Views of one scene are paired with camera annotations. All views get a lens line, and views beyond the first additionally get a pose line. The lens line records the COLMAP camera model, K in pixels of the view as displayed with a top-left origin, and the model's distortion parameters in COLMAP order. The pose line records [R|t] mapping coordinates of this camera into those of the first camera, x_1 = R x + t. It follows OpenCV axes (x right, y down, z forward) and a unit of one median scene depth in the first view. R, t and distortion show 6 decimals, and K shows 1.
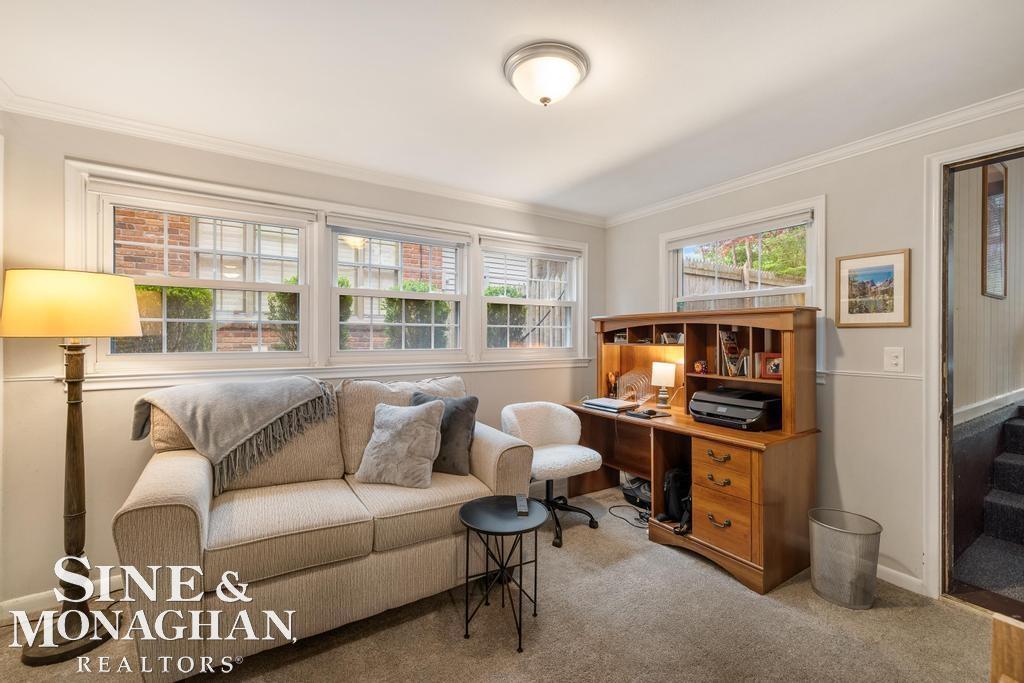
lens RADIAL K [[436.7, 0, 510.3], [0, 436.7, 336.2], [0, 0, 1]] dist [0.002974, 0.000150]
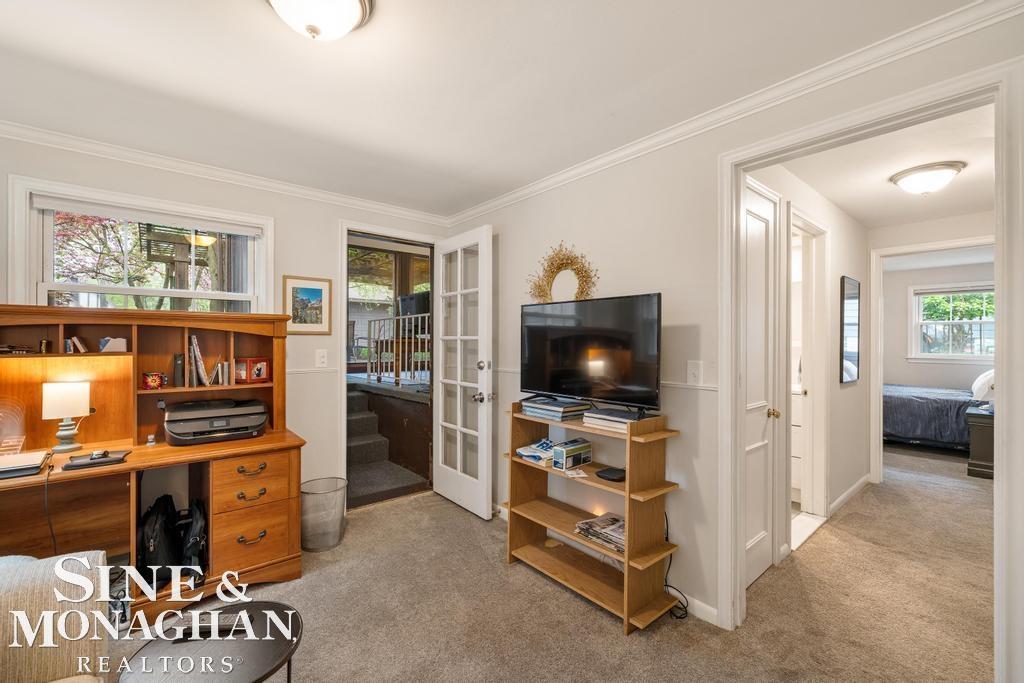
lens RADIAL K [[436.7, 0, 507.7], [0, 436.7, 344.5], [0, 0, 1]] dist [0.002974, 0.000150]
pose [[-0.128015, -0.002991, 0.991768, -0.472104], [0.004833, 0.999982, 0.003640, 0.006345], [-0.991760, 0.005259, -0.127998, 0.520800]]
